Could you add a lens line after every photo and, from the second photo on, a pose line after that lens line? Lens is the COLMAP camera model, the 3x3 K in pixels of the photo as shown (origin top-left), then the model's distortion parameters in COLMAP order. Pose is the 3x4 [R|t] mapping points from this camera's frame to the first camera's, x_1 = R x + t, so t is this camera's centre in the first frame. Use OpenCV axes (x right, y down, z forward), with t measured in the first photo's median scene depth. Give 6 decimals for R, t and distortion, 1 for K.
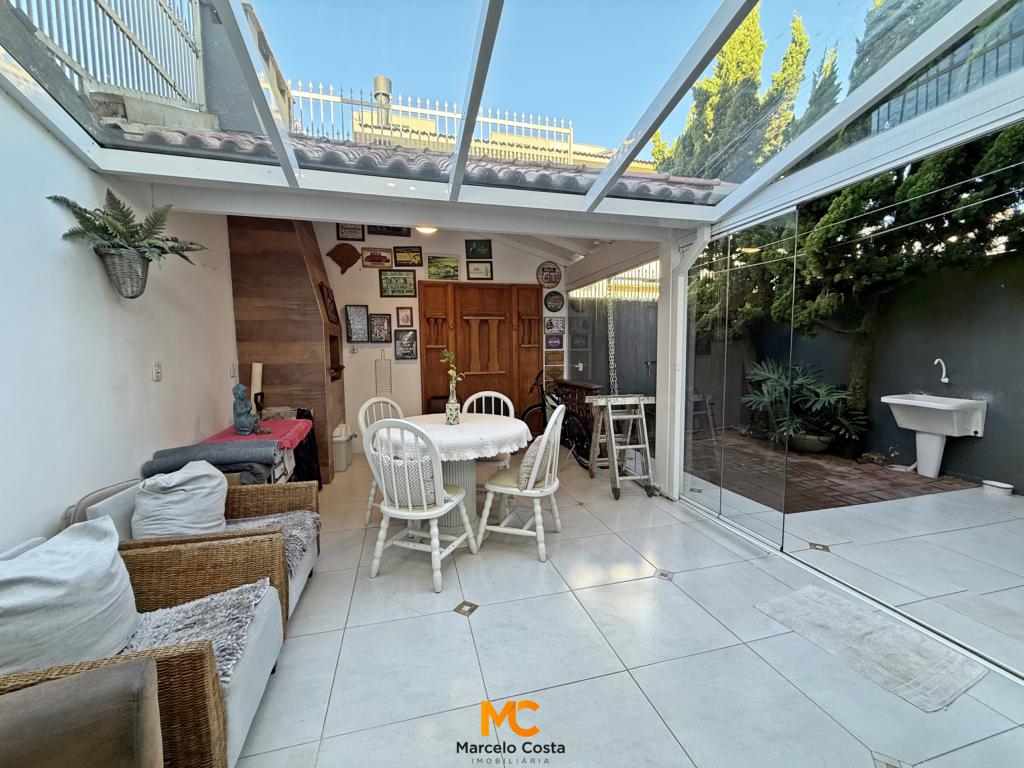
lens RADIAL K [[405.8, 0, 510.2], [0, 405.8, 385.5], [0, 0, 1]] dist [-0.001154, -0.000222]
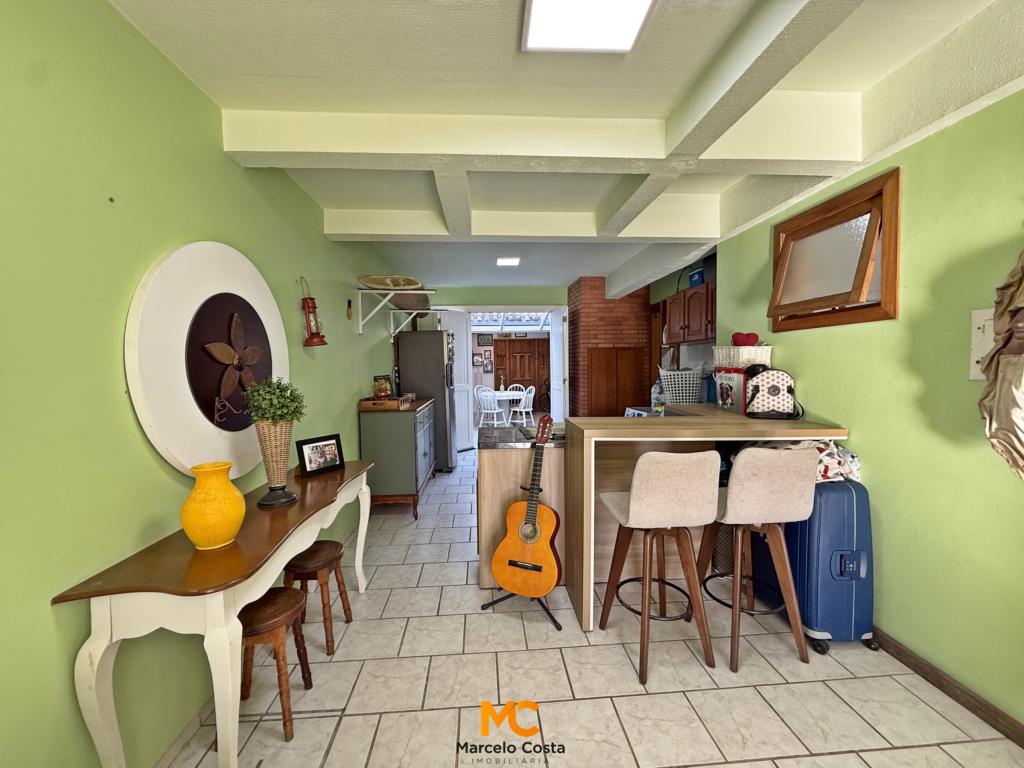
lens RADIAL K [[405.8, 0, 510.2], [0, 405.8, 385.5], [0, 0, 1]] dist [-0.001154, -0.000222]
pose [[0.982071, 0.006459, -0.188400, 0.529994], [-0.013087, 0.999338, -0.033955, 0.146122], [0.188055, 0.035811, 0.981505, -2.167986]]
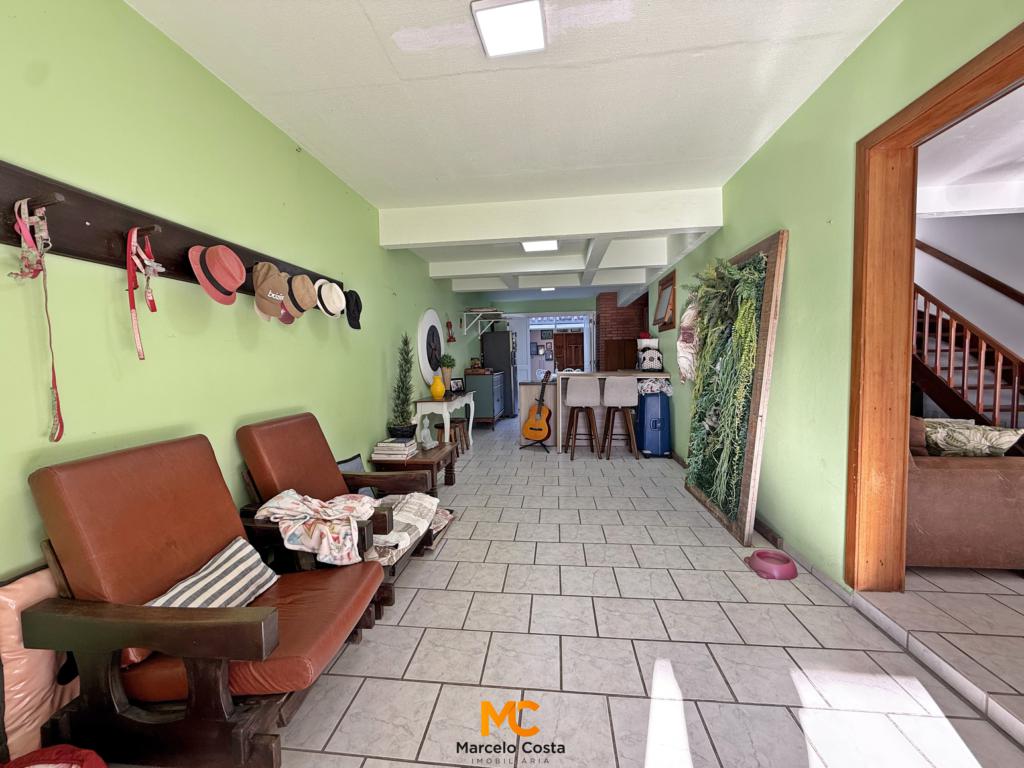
lens RADIAL K [[405.8, 0, 510.2], [0, 405.8, 385.5], [0, 0, 1]] dist [-0.001154, -0.000222]
pose [[0.931014, 0.014714, -0.364686, 0.943773], [-0.020963, 0.999693, -0.013183, 0.267640], [0.364380, 0.019918, 0.931037, -3.108384]]
